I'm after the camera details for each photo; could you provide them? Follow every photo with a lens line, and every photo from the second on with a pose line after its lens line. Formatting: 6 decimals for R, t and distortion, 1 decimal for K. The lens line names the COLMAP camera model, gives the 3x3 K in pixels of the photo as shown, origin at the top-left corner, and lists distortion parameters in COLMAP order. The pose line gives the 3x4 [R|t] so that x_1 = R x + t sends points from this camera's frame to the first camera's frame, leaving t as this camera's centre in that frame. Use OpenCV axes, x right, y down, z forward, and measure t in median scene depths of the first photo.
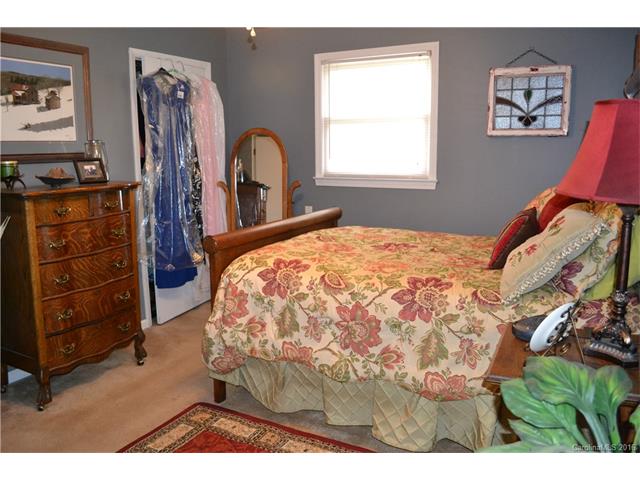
lens RADIAL K [[518.7, 0, 318.0], [0, 518.7, 237.9], [0, 0, 1]] dist [-0.075864, 0.007262]
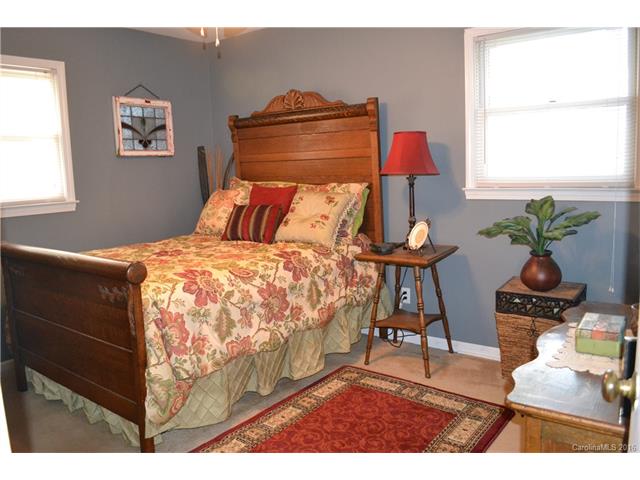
lens RADIAL K [[518.7, 0, 317.6], [0, 518.7, 241.1], [0, 0, 1]] dist [-0.075864, 0.007262]
pose [[0.149669, -0.133581, 0.979671, -0.772121], [0.206206, 0.973261, 0.101204, -0.047728], [-0.966994, 0.186867, 0.173212, 0.465734]]
